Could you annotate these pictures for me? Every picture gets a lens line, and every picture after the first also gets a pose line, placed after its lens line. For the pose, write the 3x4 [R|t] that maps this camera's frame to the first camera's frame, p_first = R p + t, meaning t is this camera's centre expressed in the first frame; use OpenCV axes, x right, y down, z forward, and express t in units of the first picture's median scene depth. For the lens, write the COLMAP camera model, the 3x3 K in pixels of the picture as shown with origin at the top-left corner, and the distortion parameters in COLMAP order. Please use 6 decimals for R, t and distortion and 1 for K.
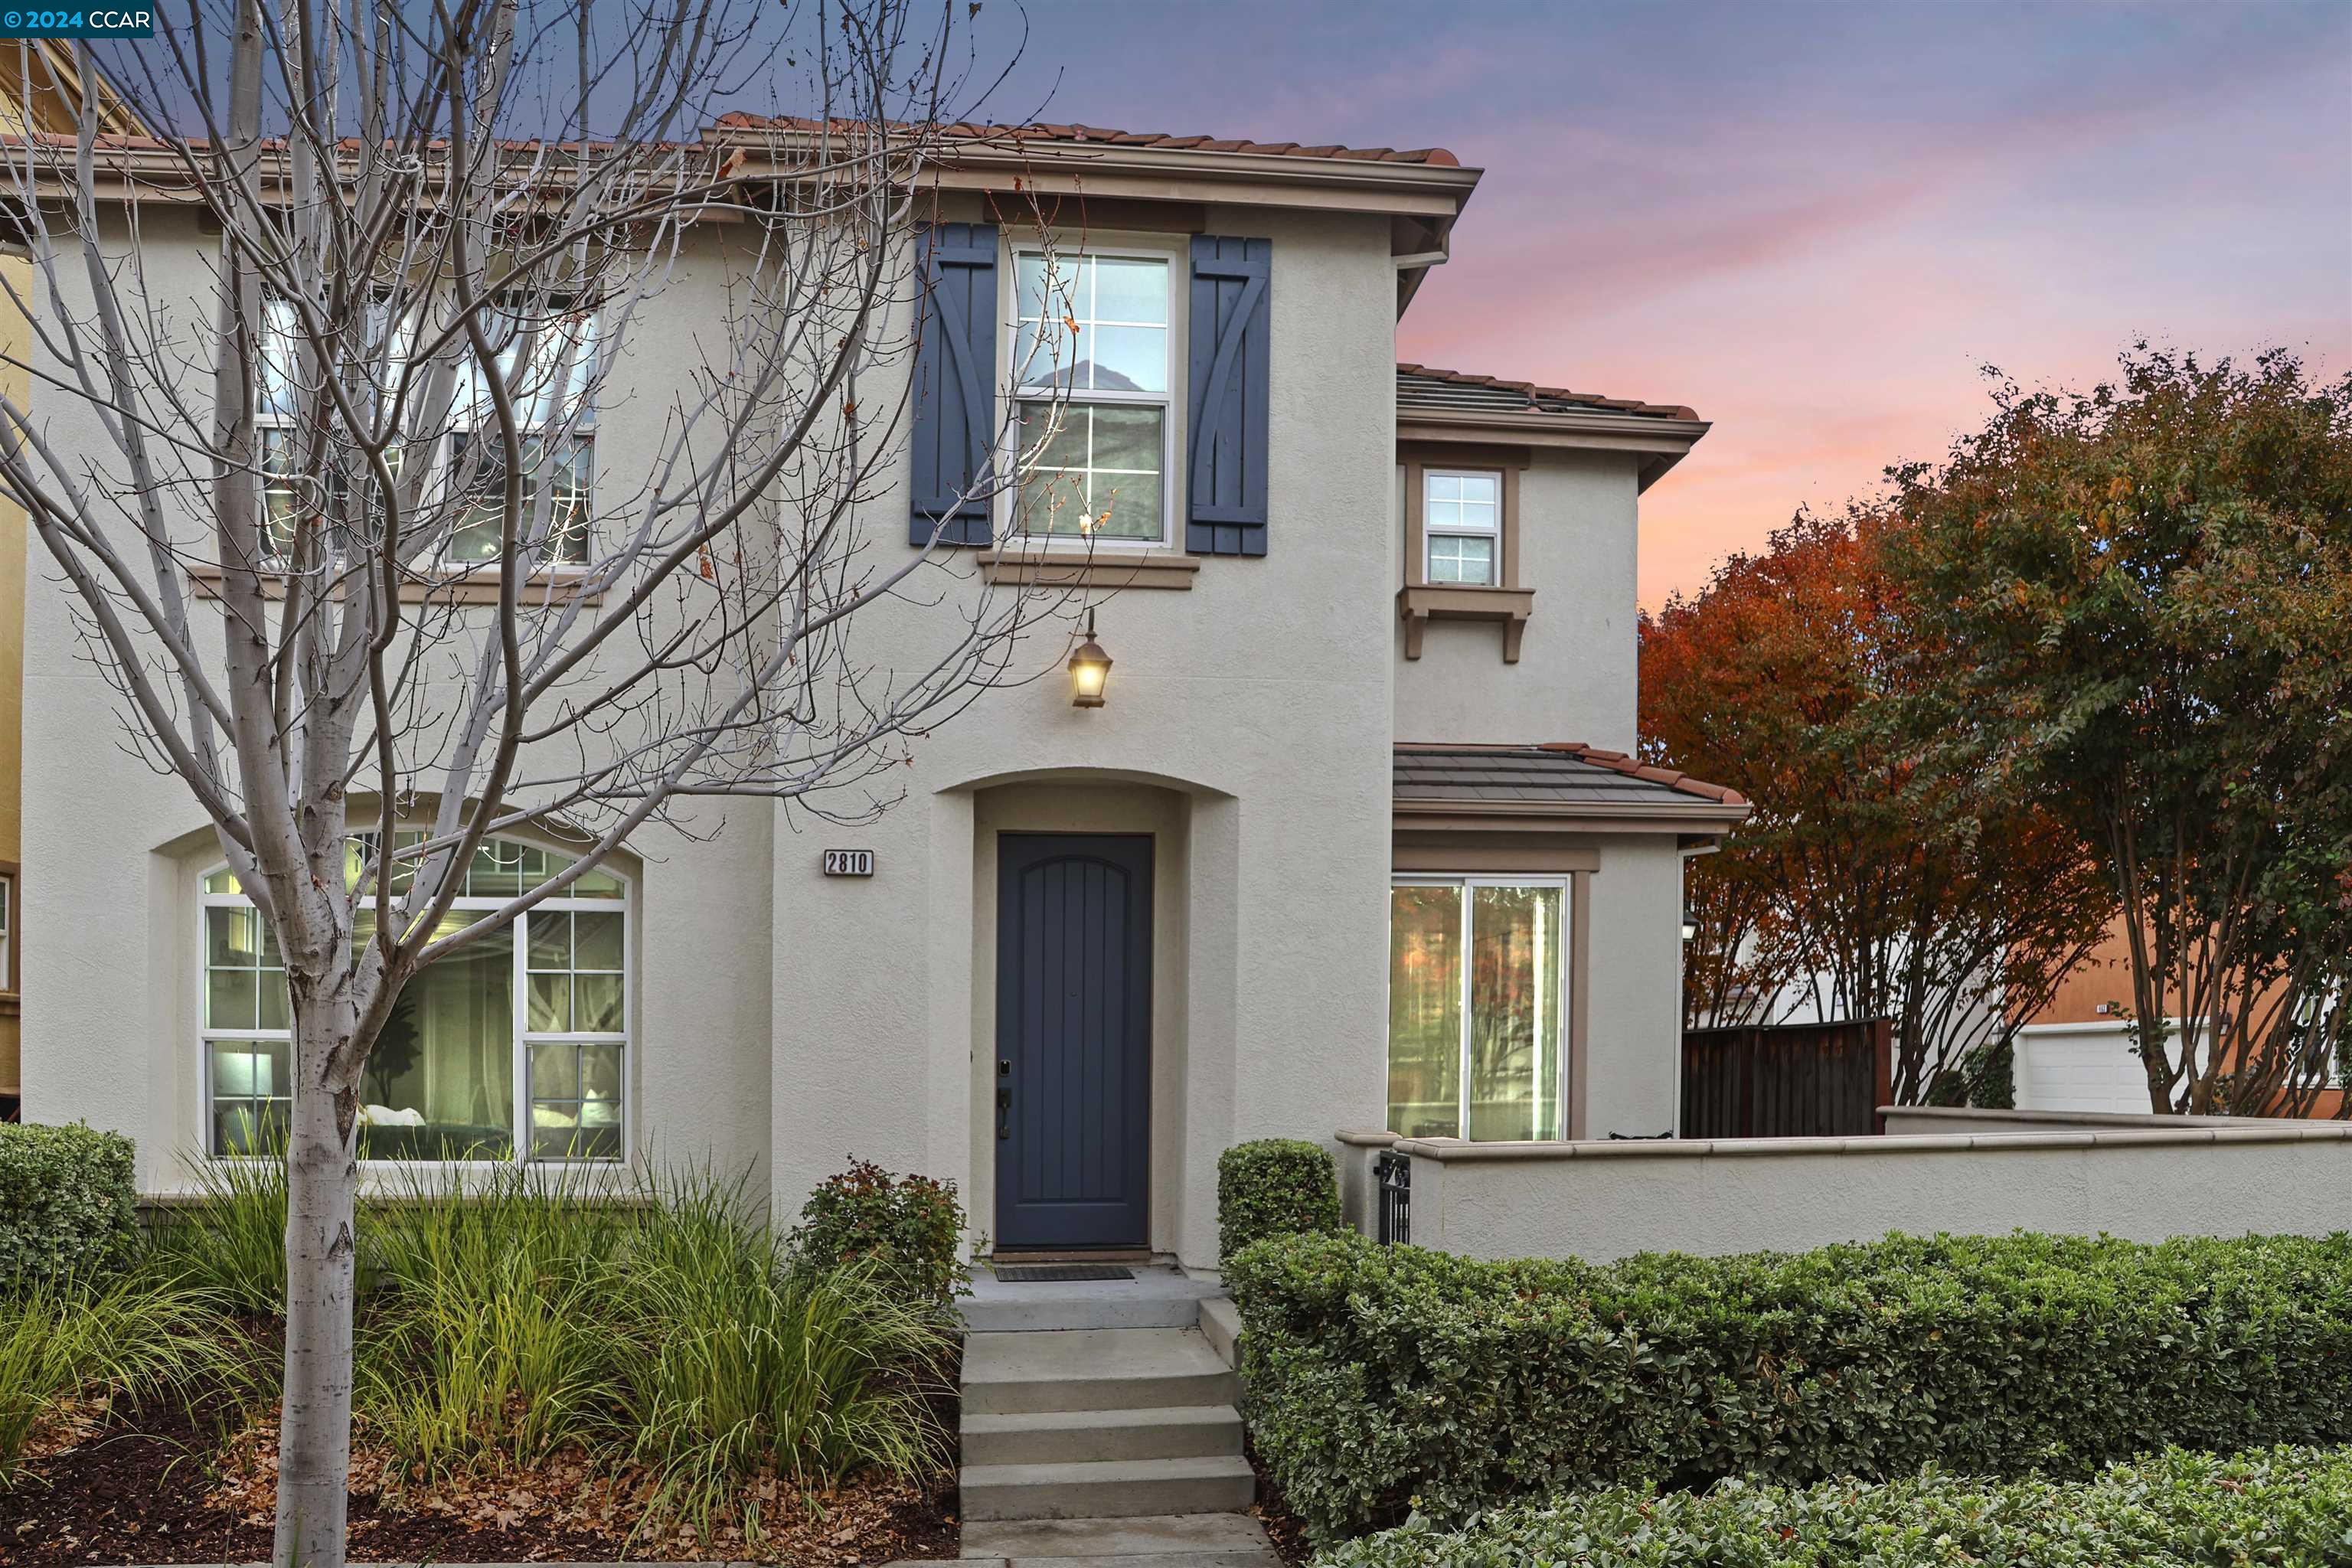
lens RADIAL K [[1675.8, 0, 1174.7], [0, 1675.8, 617.4], [0, 0, 1]] dist [-0.086596, 0.032661]
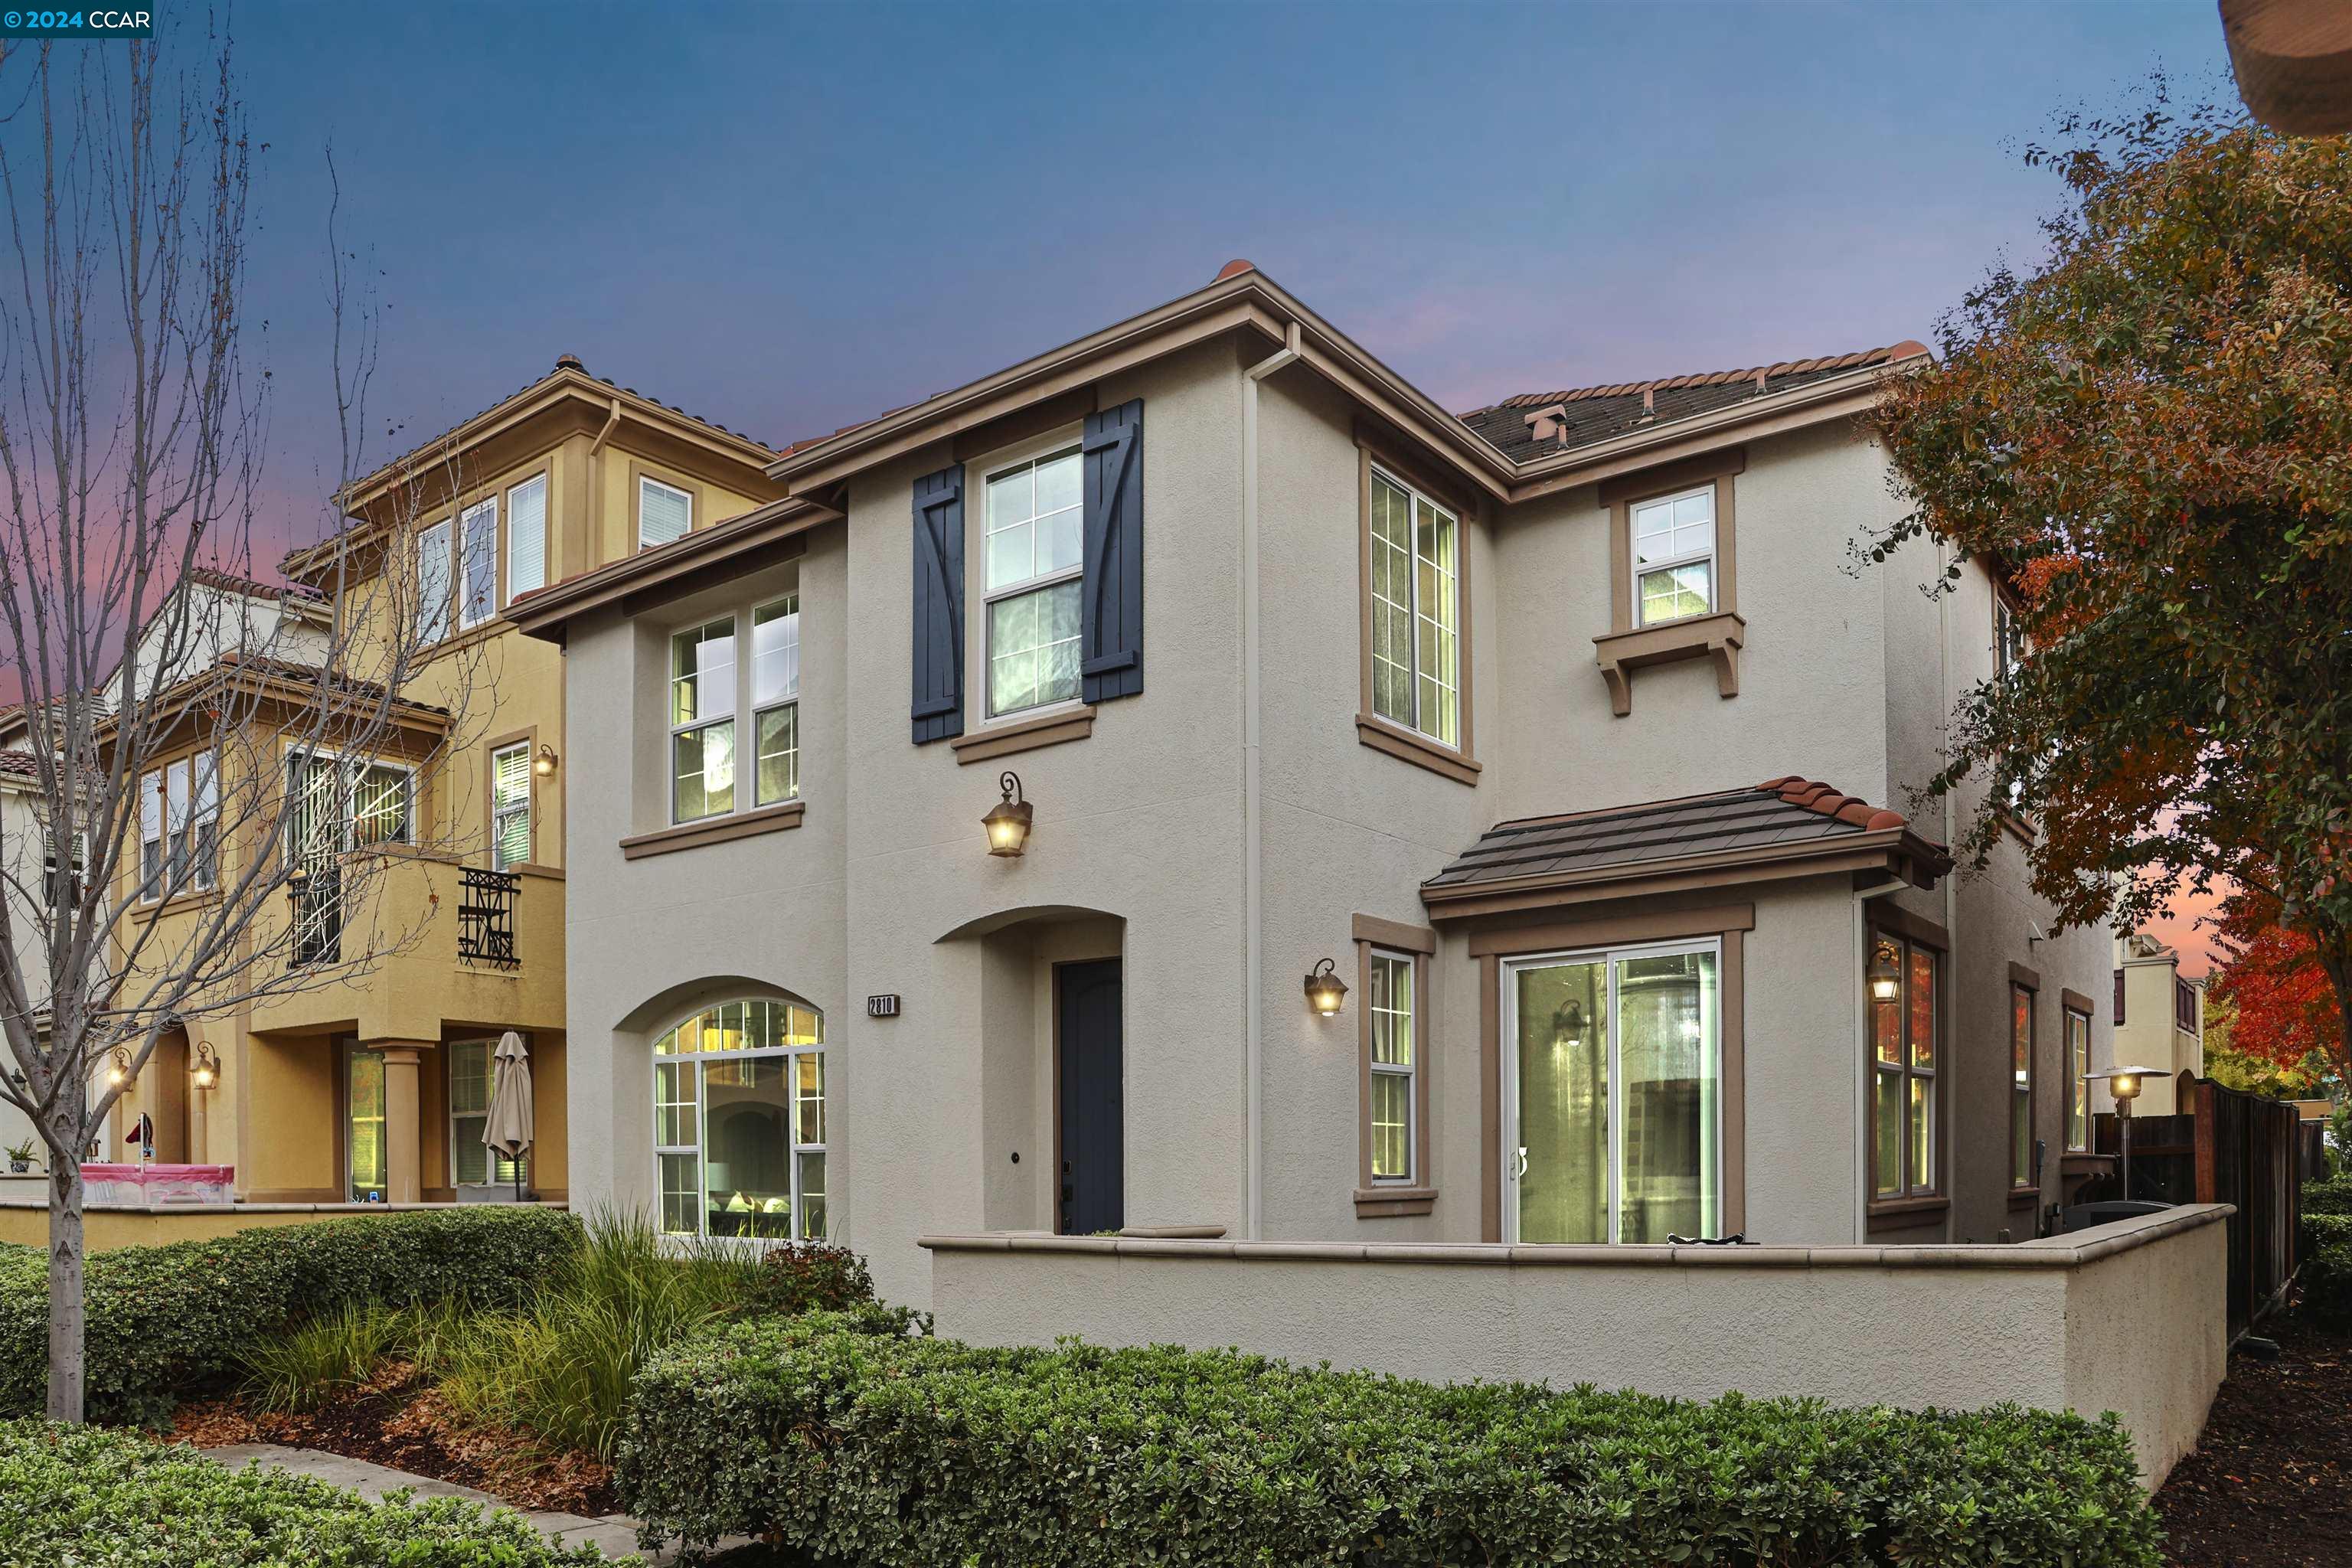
lens RADIAL K [[1675.8, 0, 1174.7], [0, 1675.8, 617.4], [0, 0, 1]] dist [-0.086596, 0.032661]
pose [[0.708113, -0.227856, -0.668325, 0.782068], [0.190506, 0.973054, -0.129901, 0.059511], [0.679914, -0.035335, 0.732440, 0.206116]]
